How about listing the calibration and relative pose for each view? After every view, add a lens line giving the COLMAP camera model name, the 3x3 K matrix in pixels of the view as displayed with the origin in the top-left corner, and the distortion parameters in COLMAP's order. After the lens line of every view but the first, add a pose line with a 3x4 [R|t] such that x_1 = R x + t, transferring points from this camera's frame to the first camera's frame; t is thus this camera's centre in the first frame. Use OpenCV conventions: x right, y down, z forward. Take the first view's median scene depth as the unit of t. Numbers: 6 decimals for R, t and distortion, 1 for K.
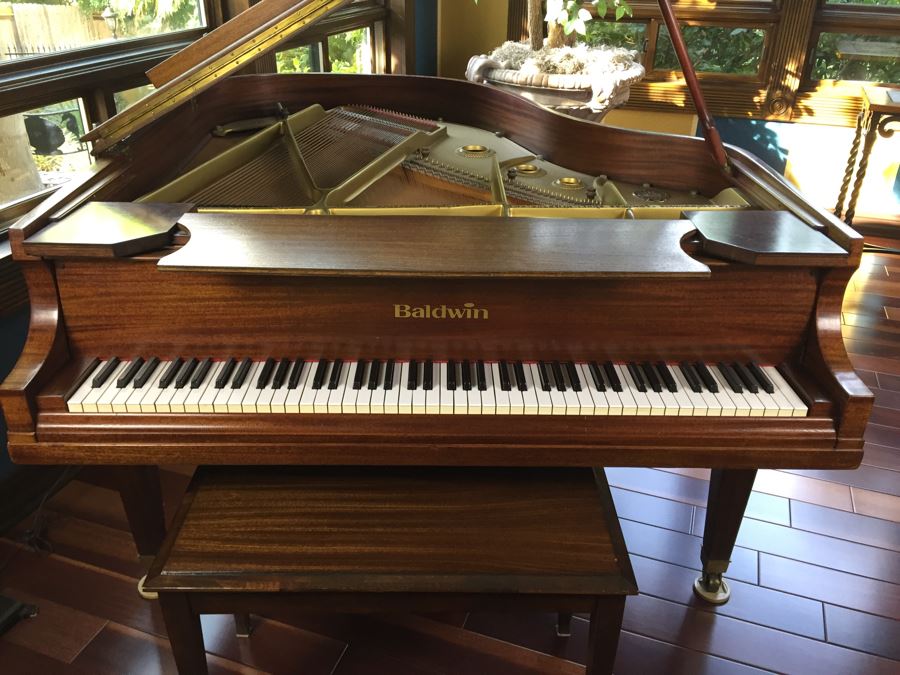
lens RADIAL K [[765.4, 0, 450.0], [0, 765.4, 337.5], [0, 0, 1]] dist [0.087389, -0.119080]
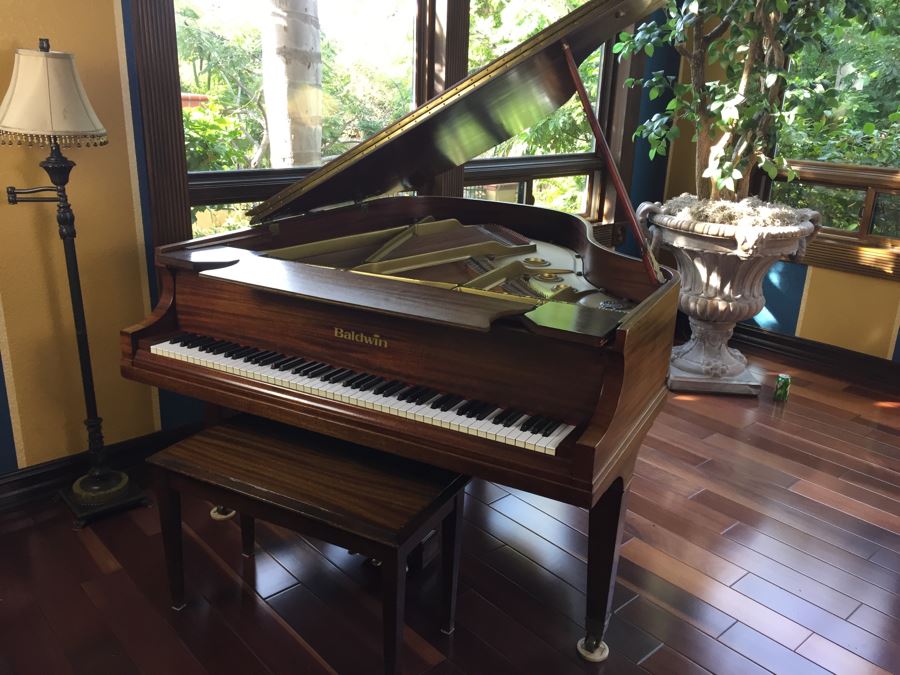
lens RADIAL K [[765.4, 0, 450.0], [0, 765.4, 337.5], [0, 0, 1]] dist [0.087389, -0.119080]
pose [[0.878267, 0.165600, -0.448579, 0.805523], [-0.243730, 0.962138, -0.122008, 0.104642], [0.411390, 0.216488, 0.885376, -0.236752]]
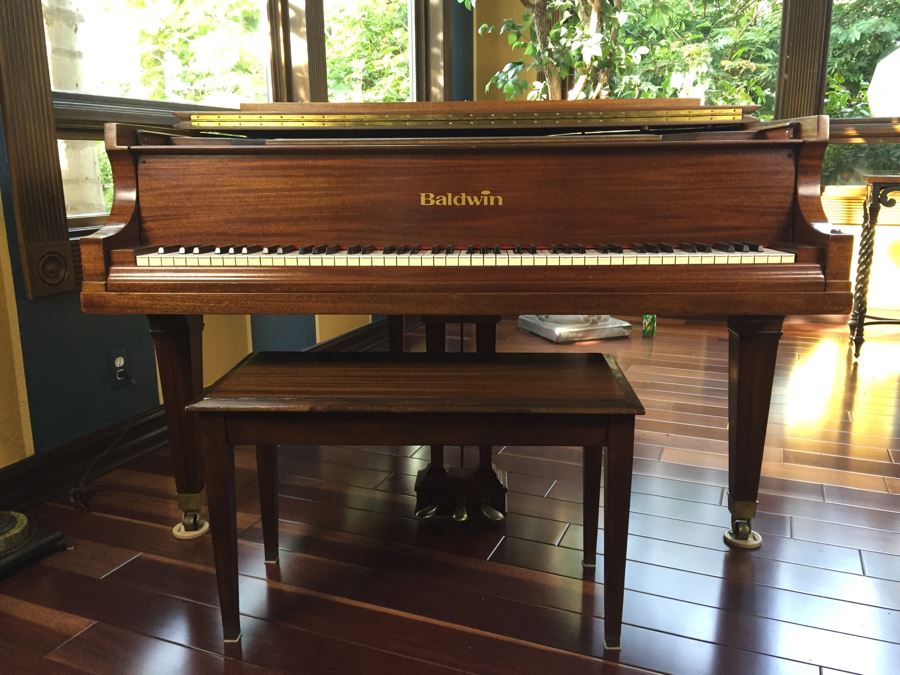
lens RADIAL K [[765.4, 0, 450.0], [0, 765.4, 337.5], [0, 0, 1]] dist [0.087389, -0.119080]
pose [[0.998356, -0.008978, -0.056604, 0.034744], [-0.006314, 0.964409, -0.264340, 0.469288], [0.056963, 0.264263, 0.962767, -0.047395]]
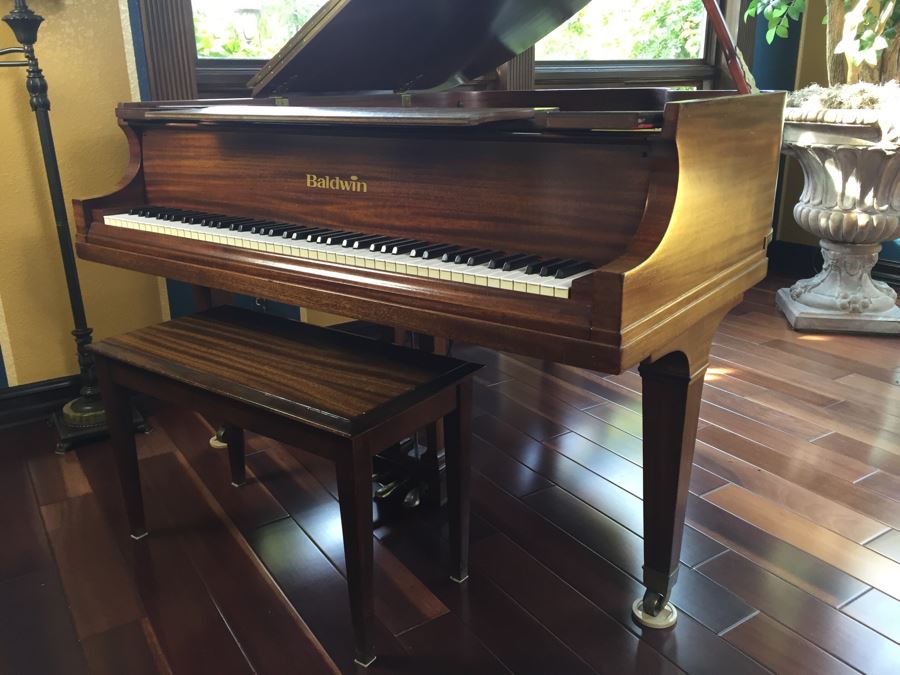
lens RADIAL K [[769.9, 0, 452.7], [0, 769.9, 337.0], [0, 0, 1]] dist [0.078749, -0.101256]
pose [[0.796223, 0.162745, -0.582703, 0.821783], [-0.260207, 0.961627, -0.086979, 0.236854], [0.546188, 0.220878, 0.808017, 0.231837]]
